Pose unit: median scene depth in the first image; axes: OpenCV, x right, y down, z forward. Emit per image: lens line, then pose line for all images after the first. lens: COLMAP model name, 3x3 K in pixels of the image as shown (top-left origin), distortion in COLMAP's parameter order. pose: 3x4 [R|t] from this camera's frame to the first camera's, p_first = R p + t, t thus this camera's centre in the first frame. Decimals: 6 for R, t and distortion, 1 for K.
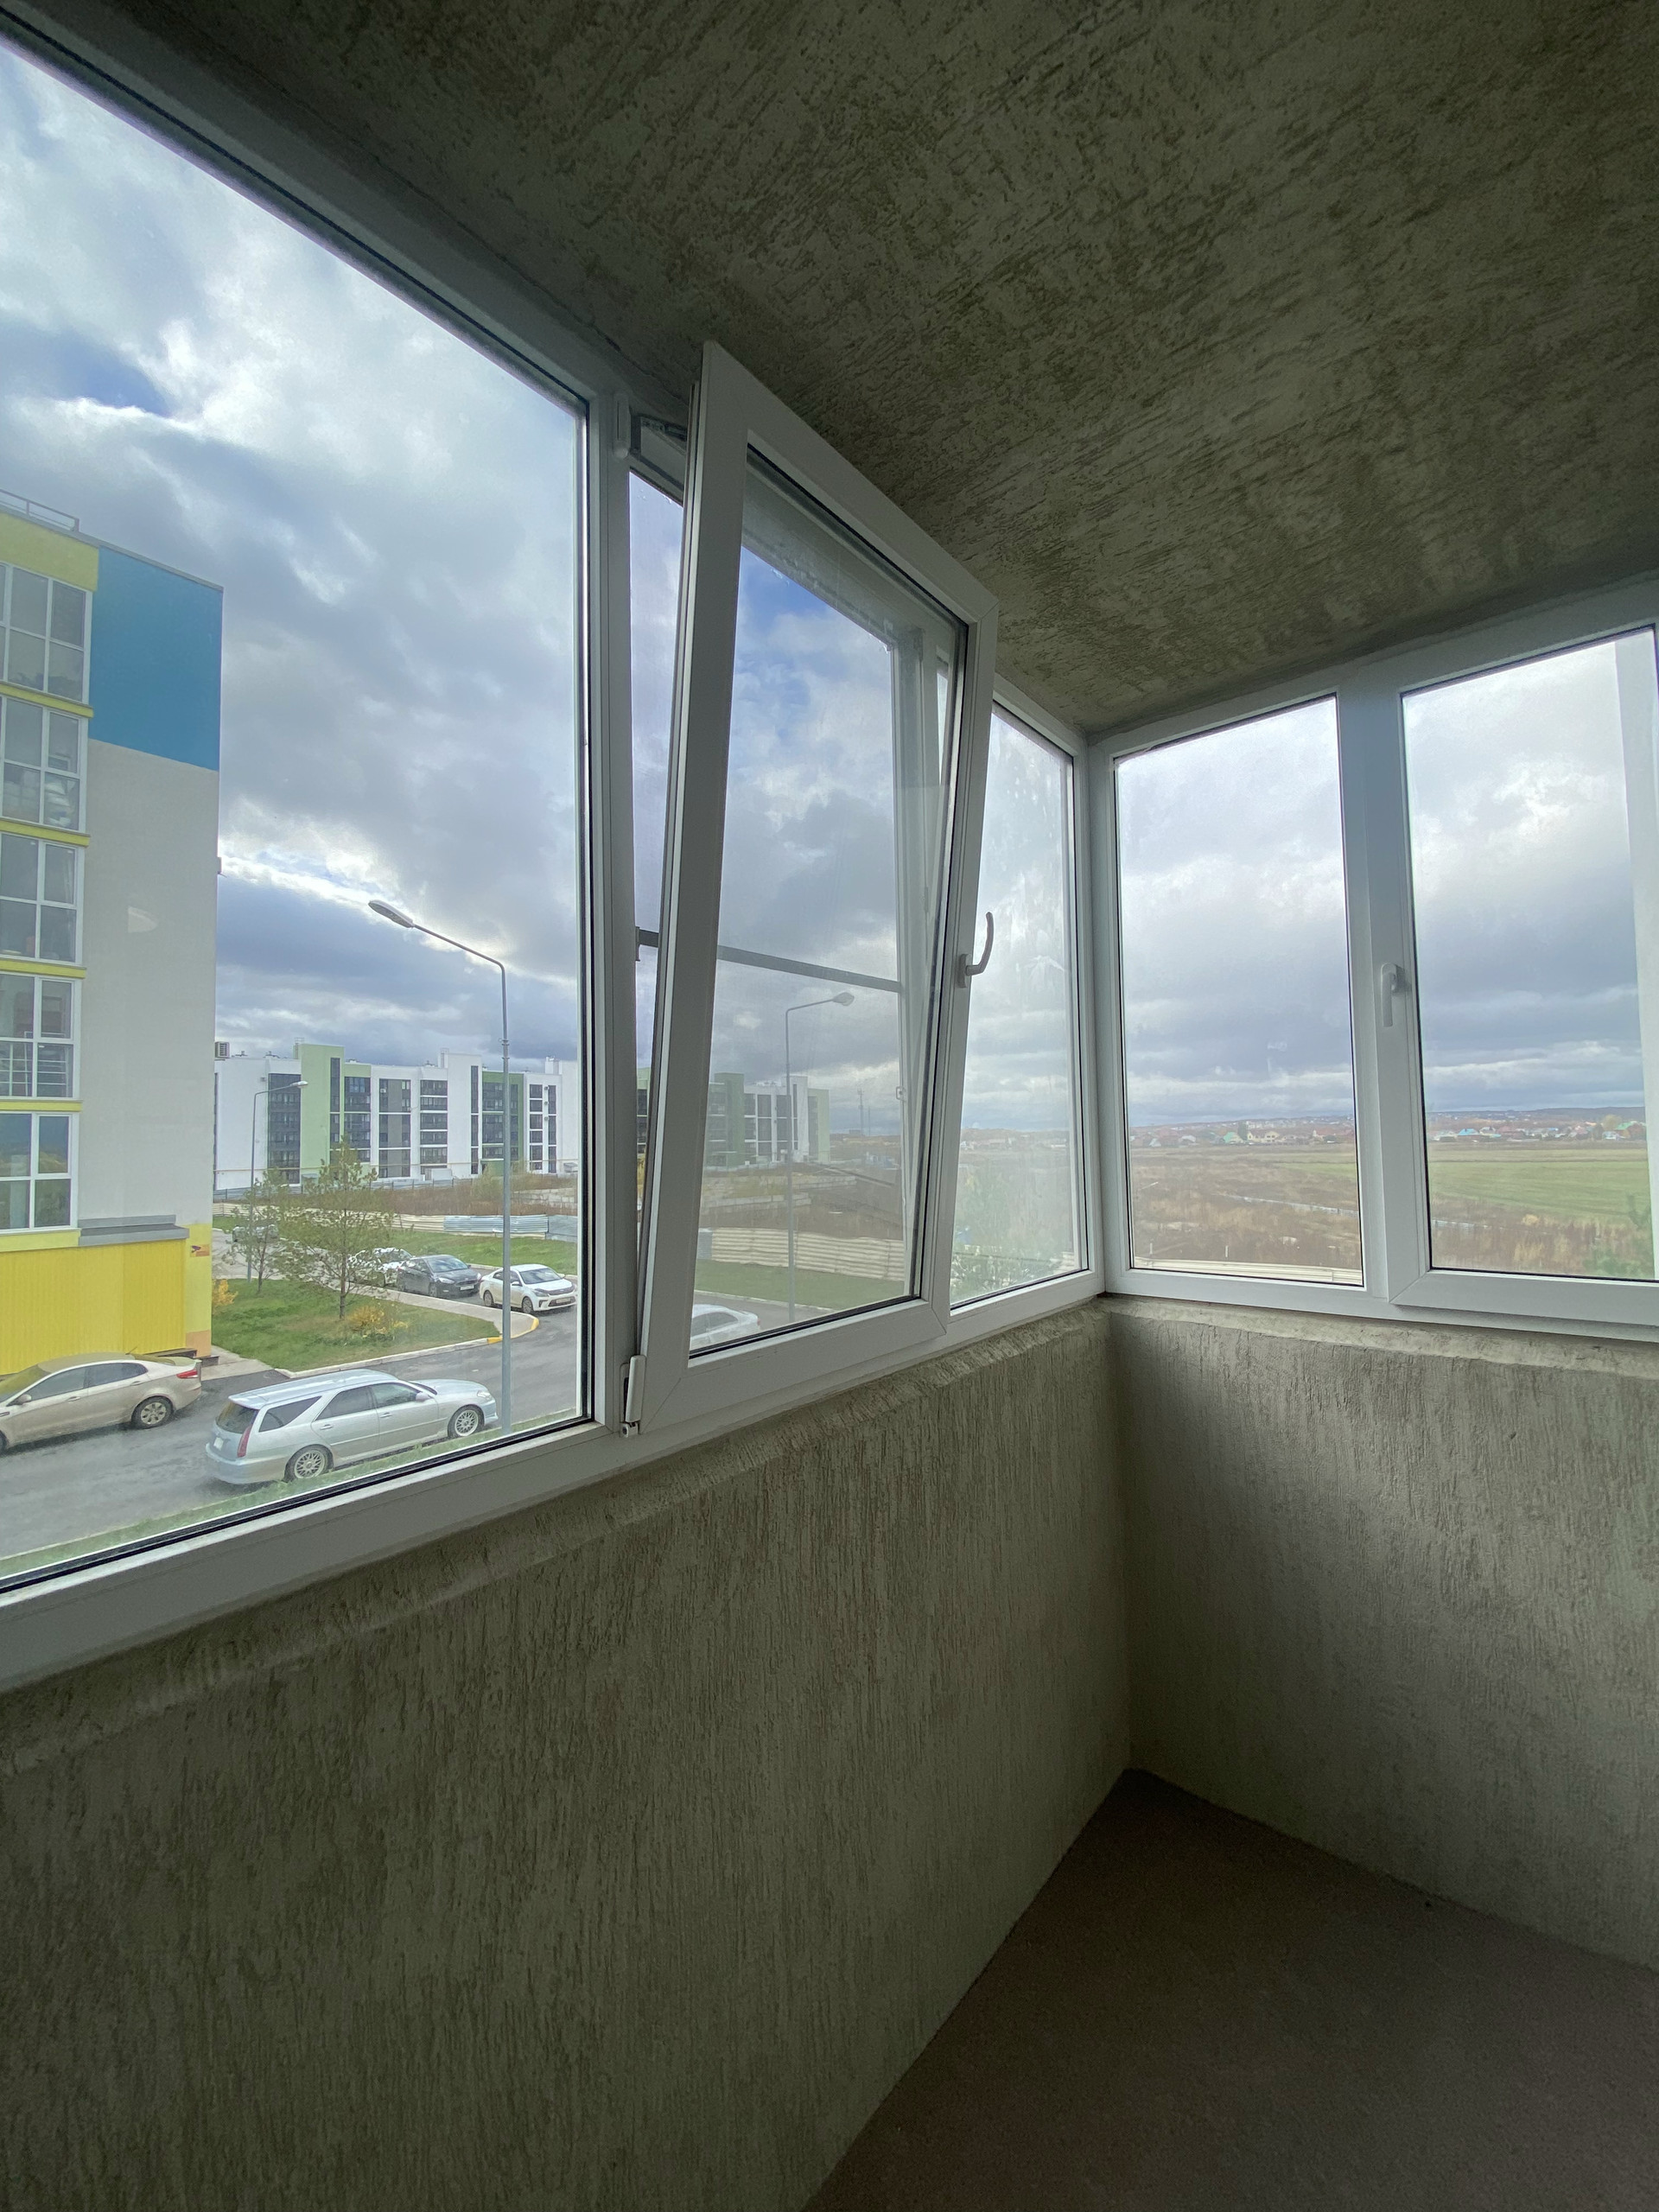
lens RADIAL K [[899.7, 0, 836.9], [0, 899.7, 1102.3], [0, 0, 1]] dist [0.037113, -0.021360]
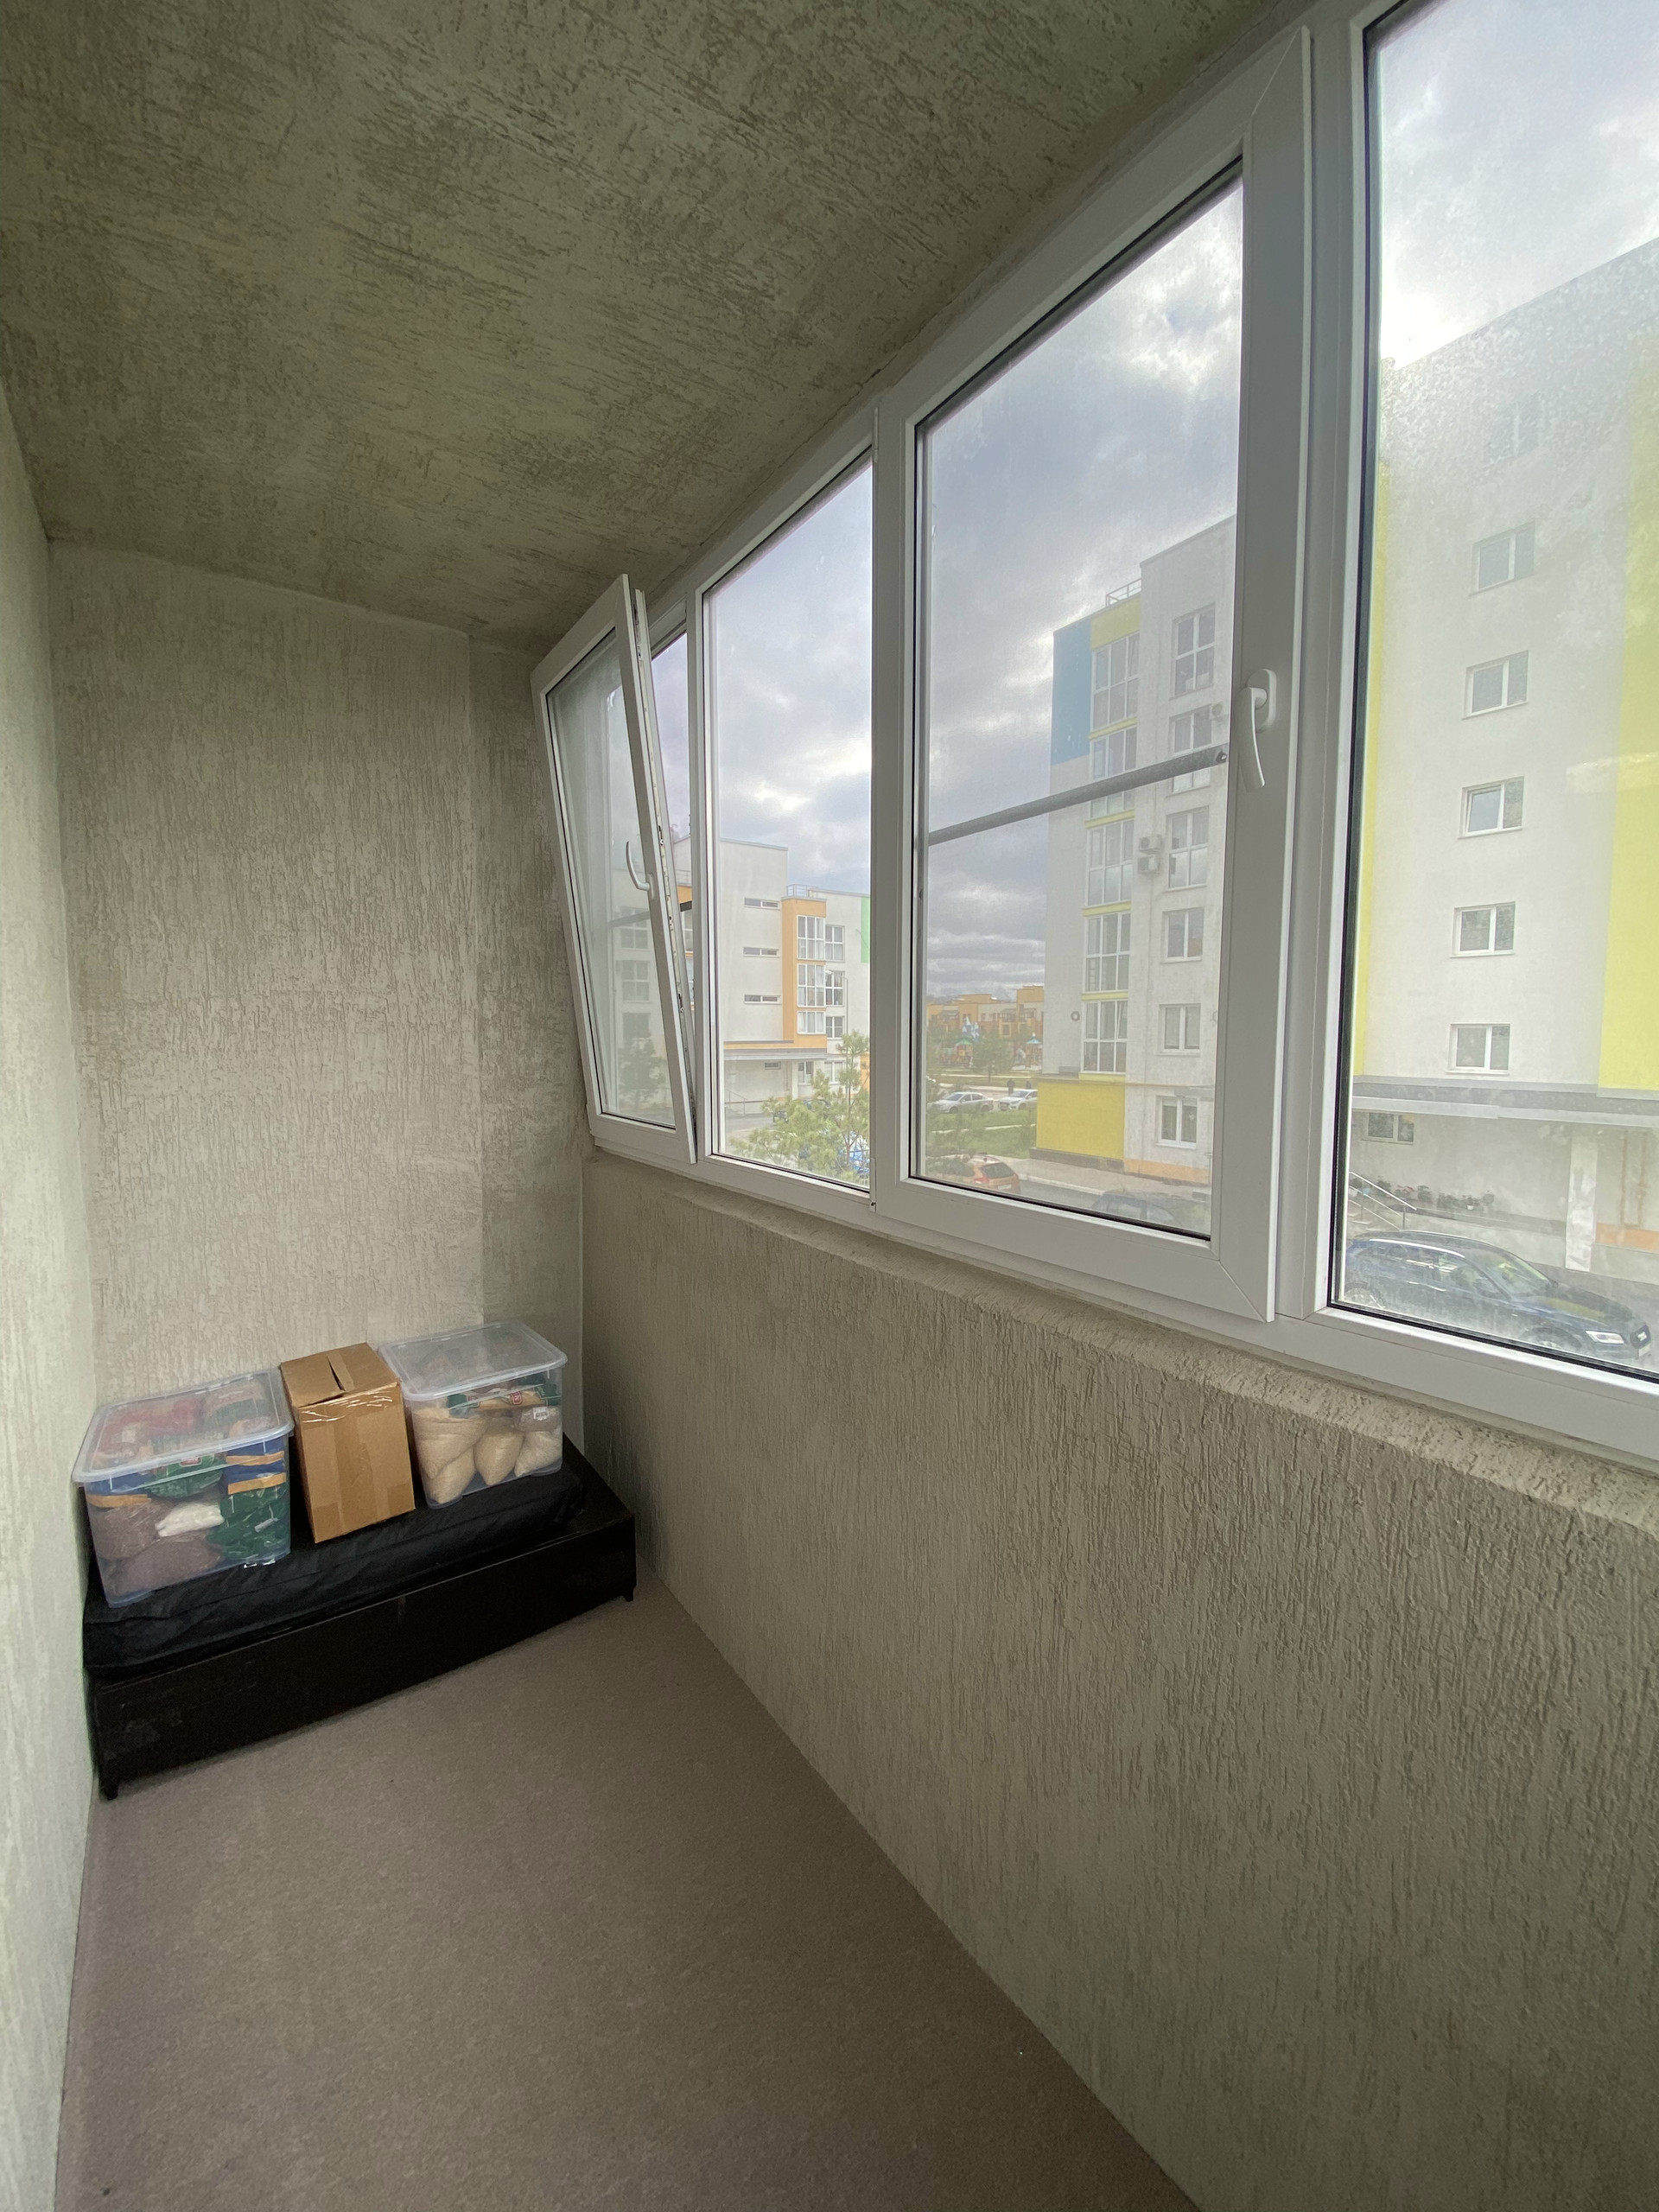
lens RADIAL K [[899.7, 0, 836.9], [0, 899.7, 1102.3], [0, 0, 1]] dist [0.037113, -0.021360]
pose [[-0.260040, 0.099685, -0.960438, 1.199331], [0.040503, 0.994908, 0.092296, 0.066317], [0.964748, -0.014900, -0.262754, 1.392565]]
